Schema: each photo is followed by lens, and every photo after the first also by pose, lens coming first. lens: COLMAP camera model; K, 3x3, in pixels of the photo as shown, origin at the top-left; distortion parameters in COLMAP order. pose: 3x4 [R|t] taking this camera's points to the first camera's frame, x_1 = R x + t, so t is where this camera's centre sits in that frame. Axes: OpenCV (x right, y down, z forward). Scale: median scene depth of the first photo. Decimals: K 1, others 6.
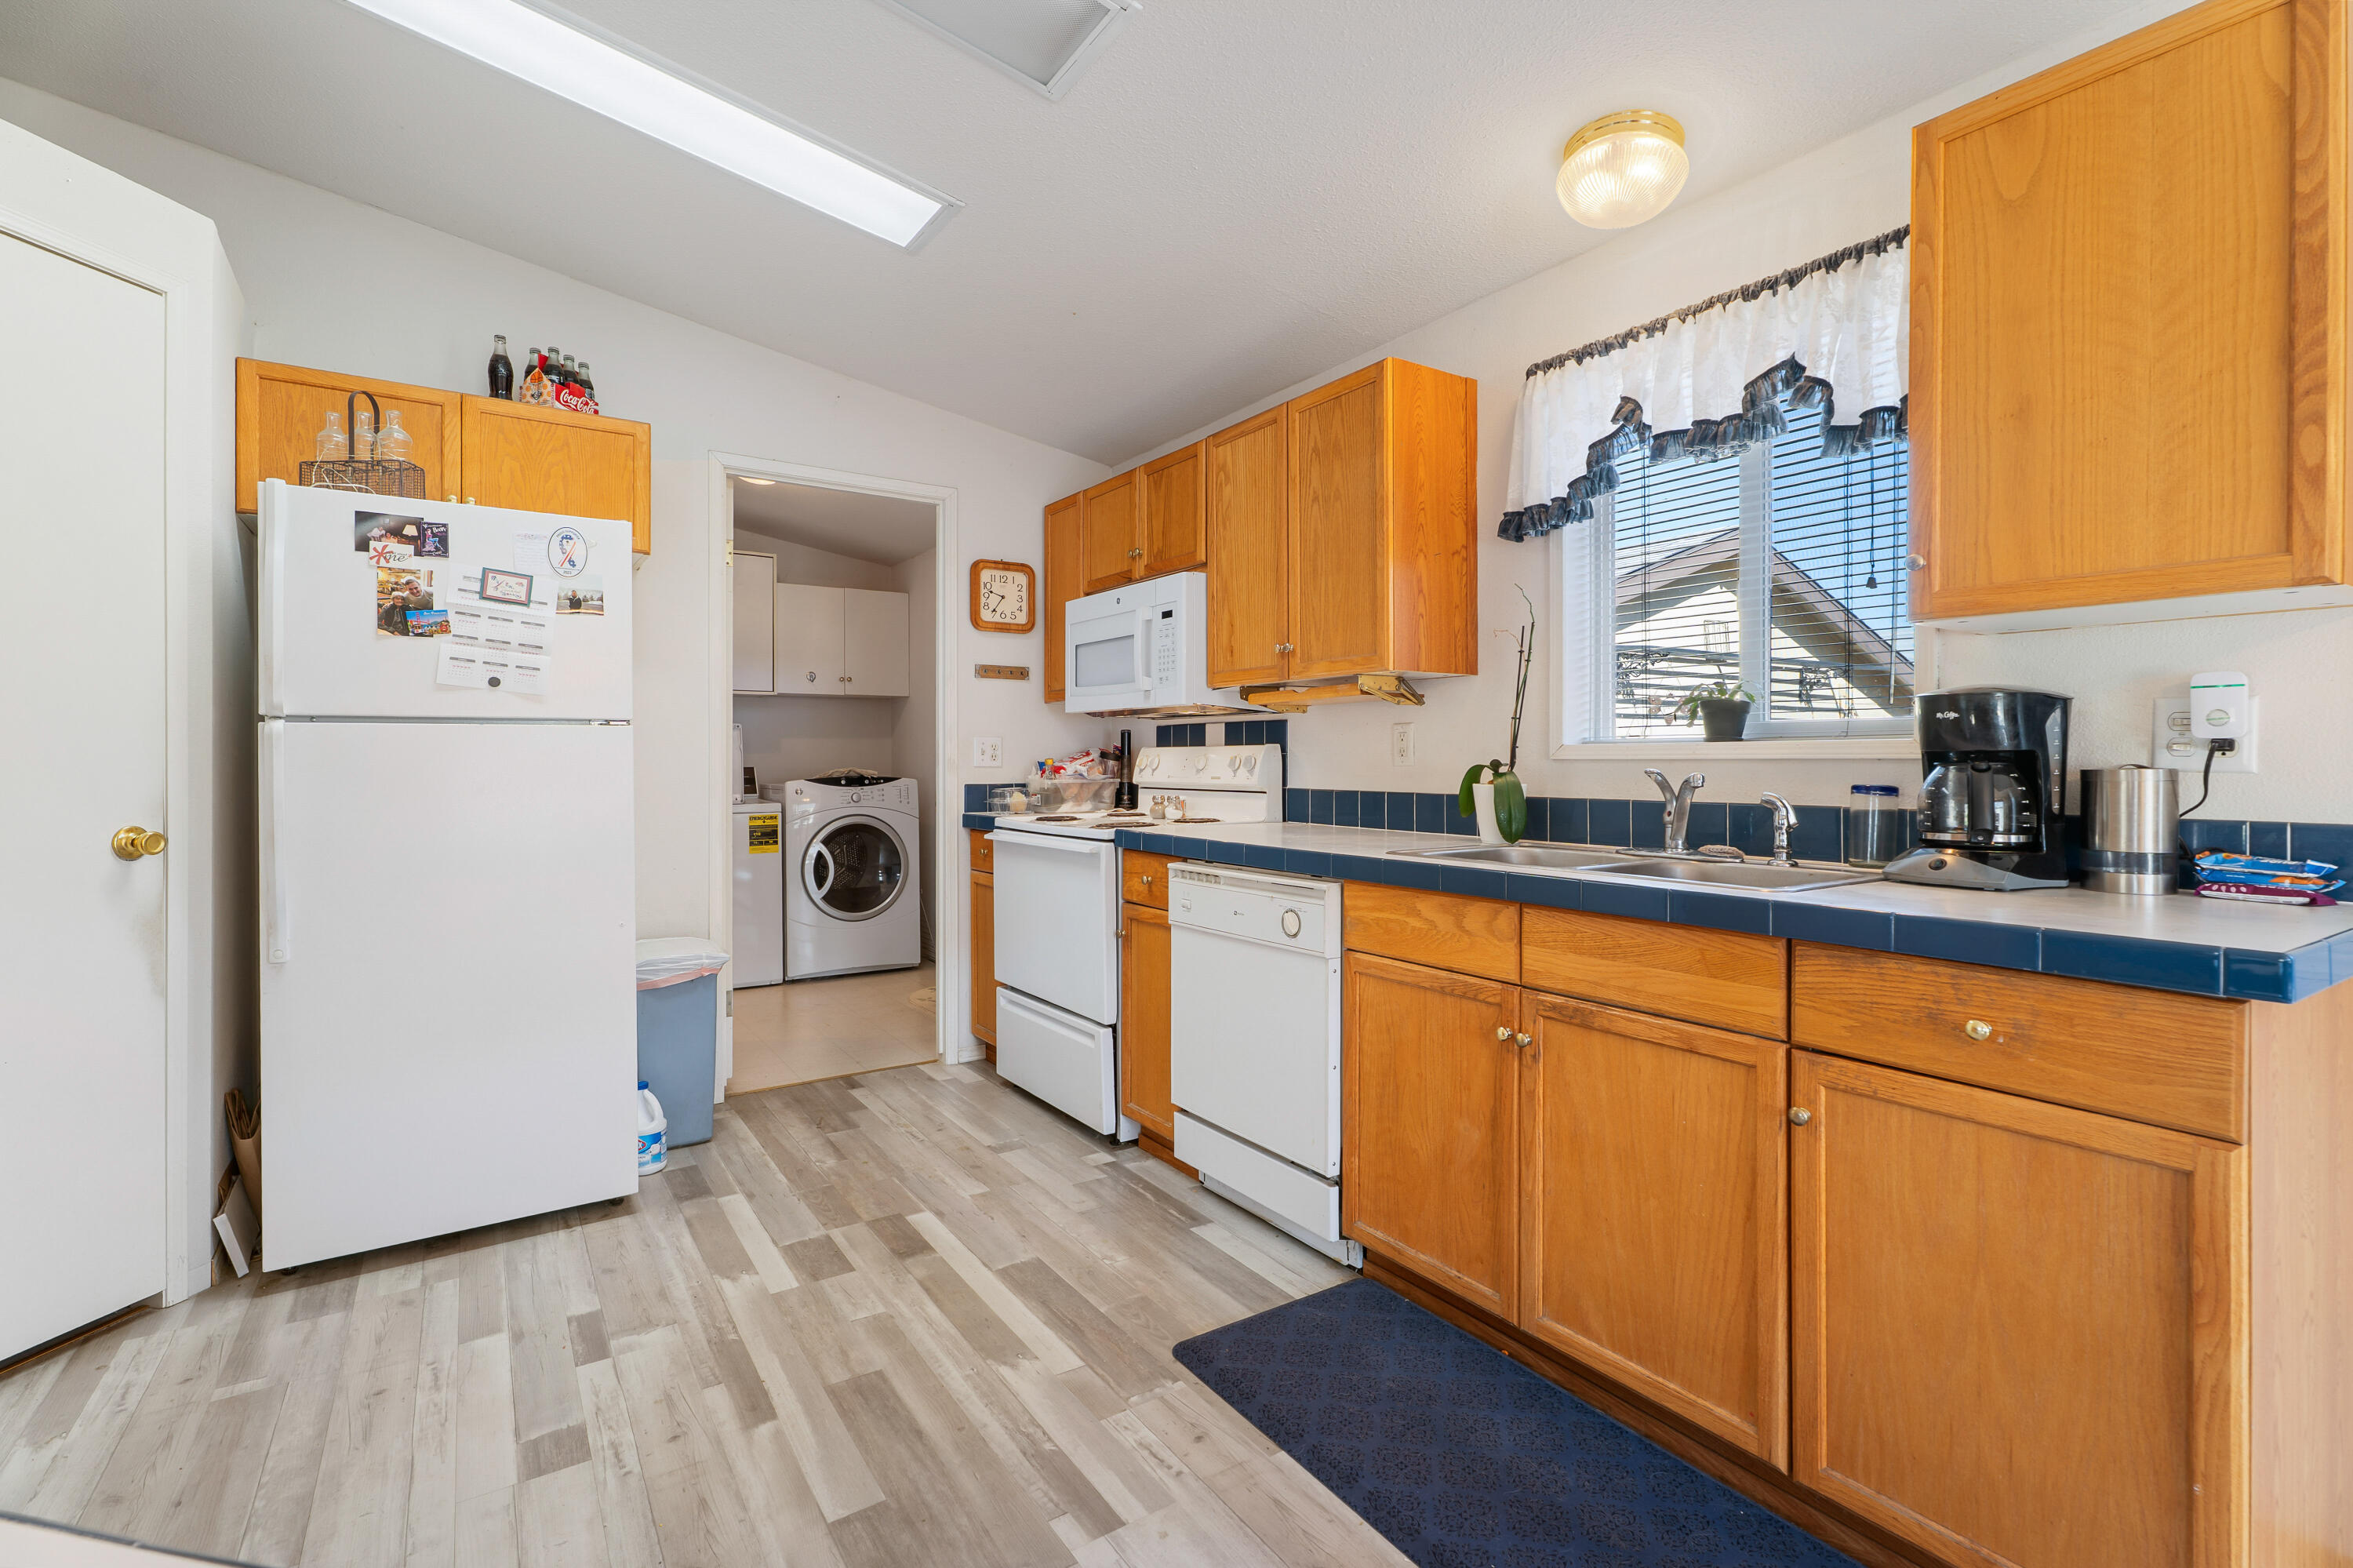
lens RADIAL K [[1065.8, 0, 1167.1], [0, 1065.8, 767.0], [0, 0, 1]] dist [-0.009012, 0.000583]
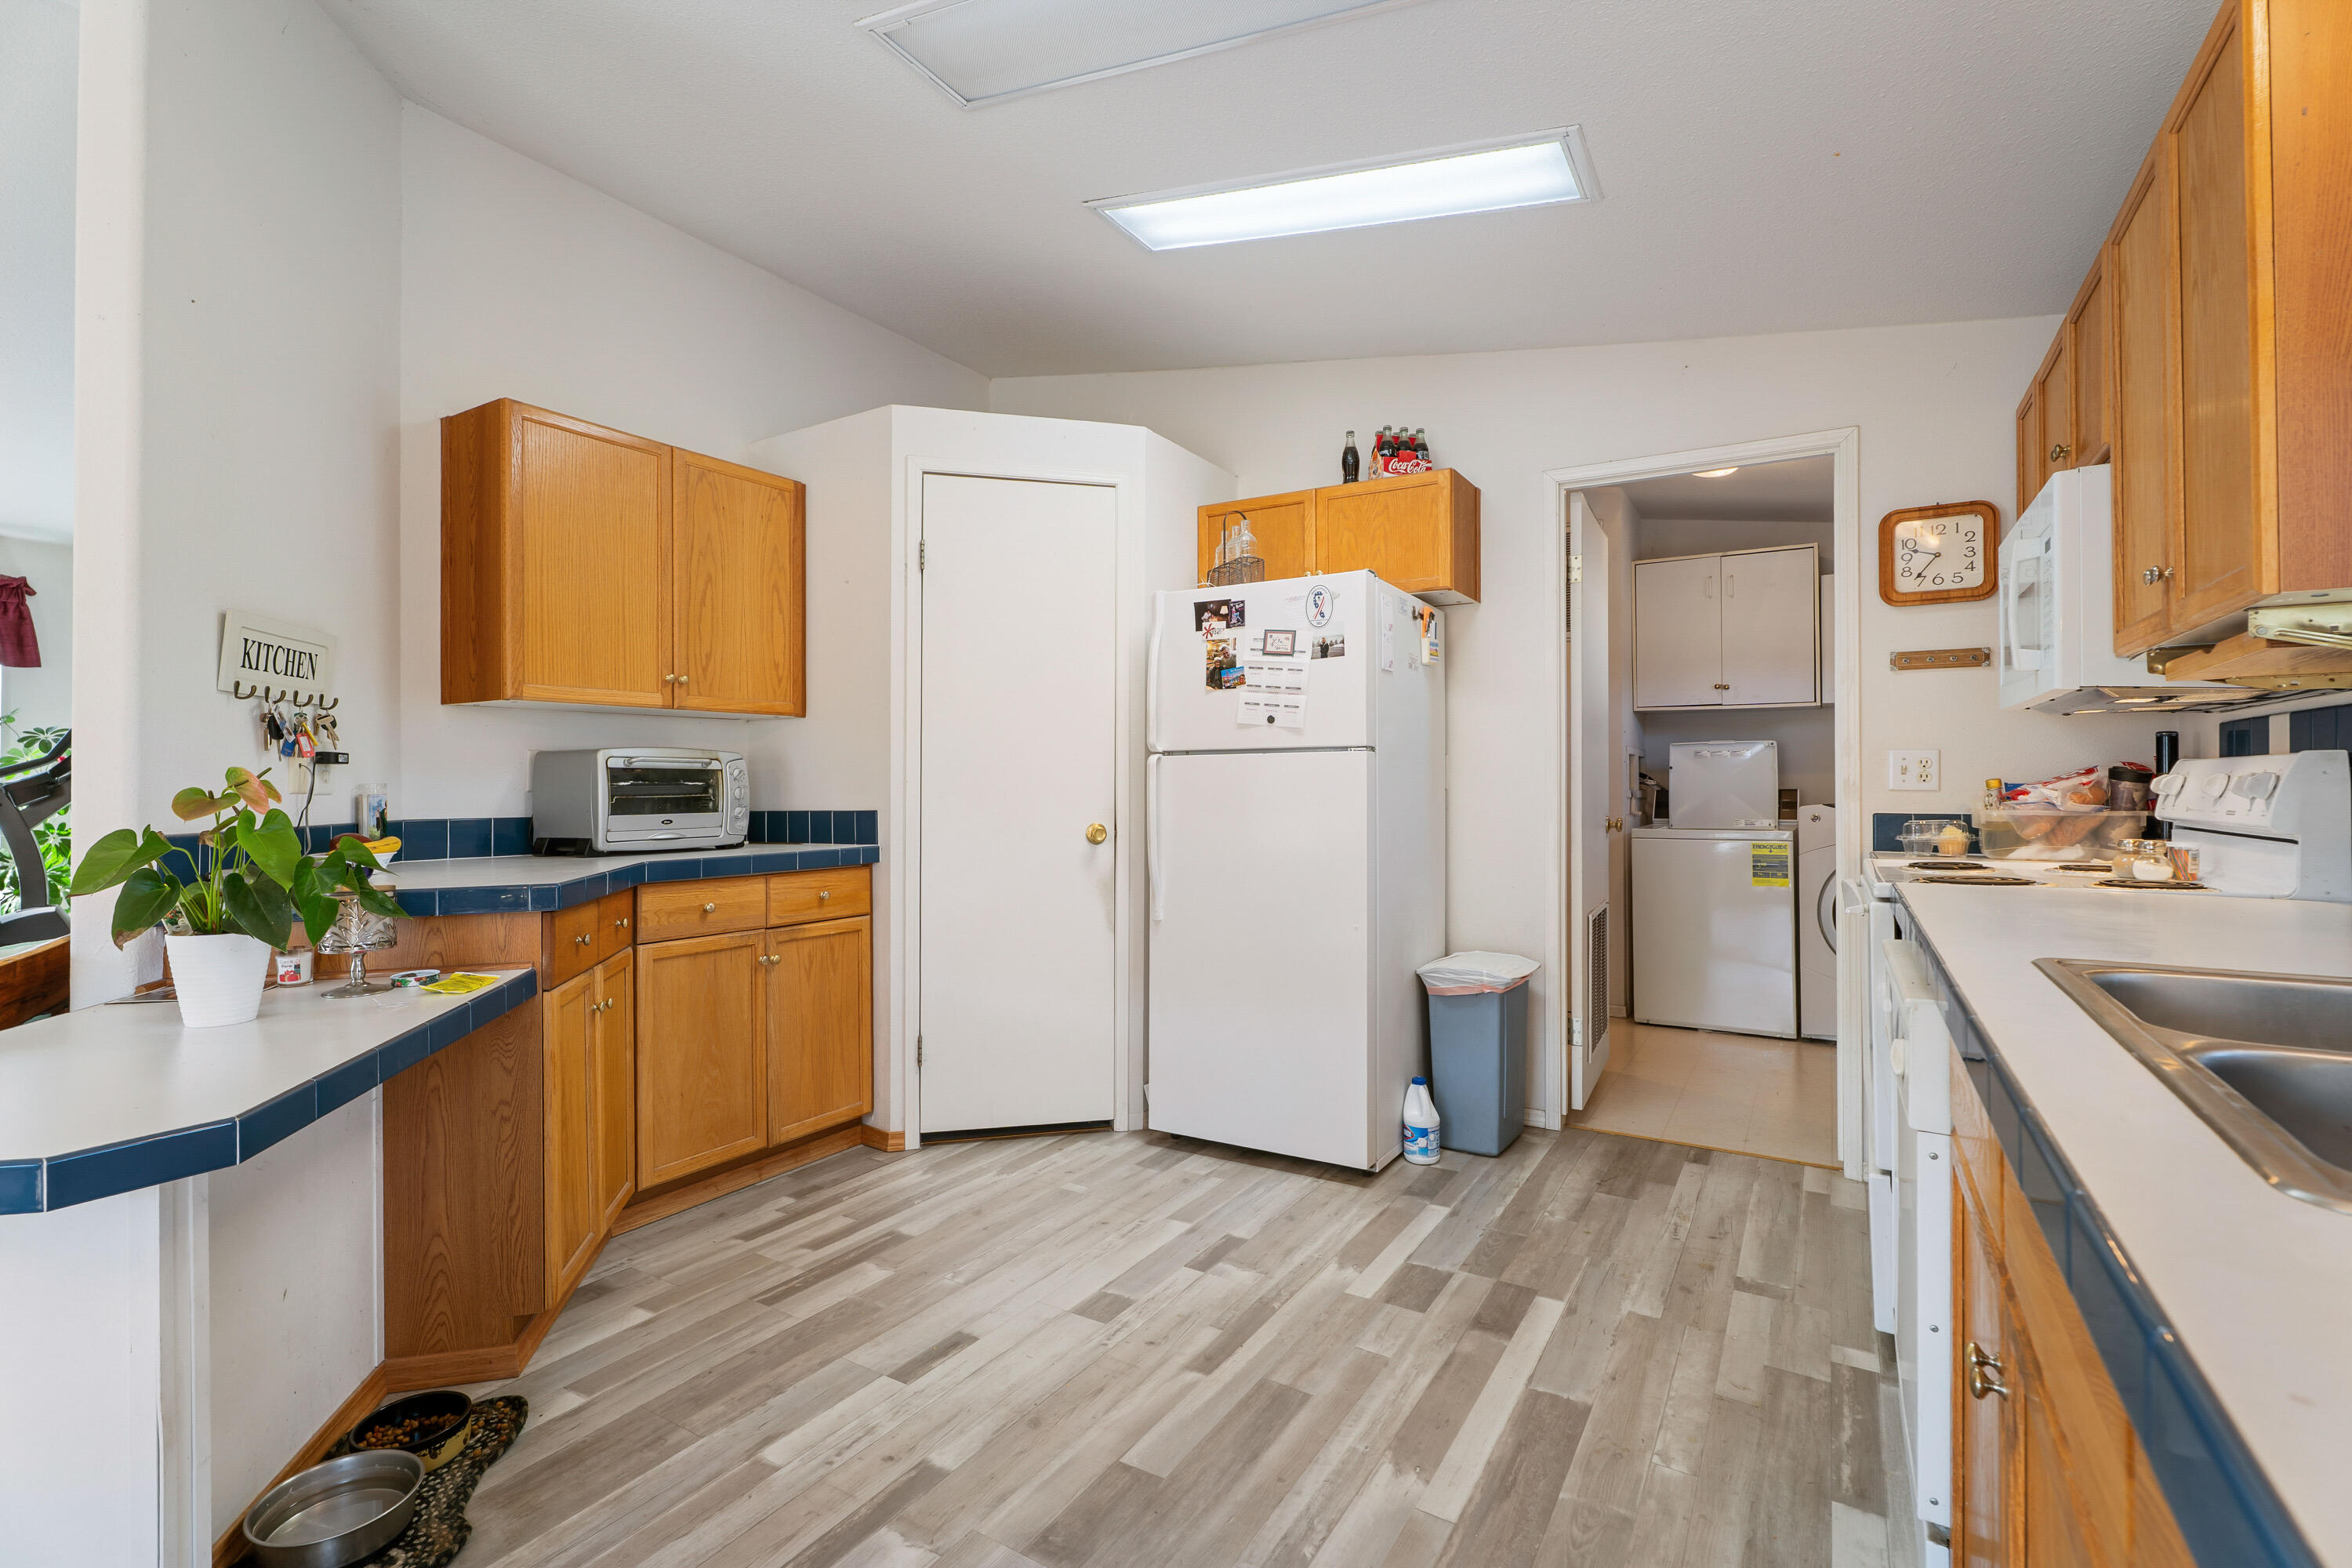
lens RADIAL K [[1065.3, 0, 1161.3], [0, 1065.3, 783.7], [0, 0, 1]] dist [-0.009012, 0.000583]
pose [[0.401398, 0.000320, -0.915904, 0.471795], [-0.005527, 0.999983, -0.002073, -0.000999], [0.915887, 0.005894, 0.401393, 0.379865]]
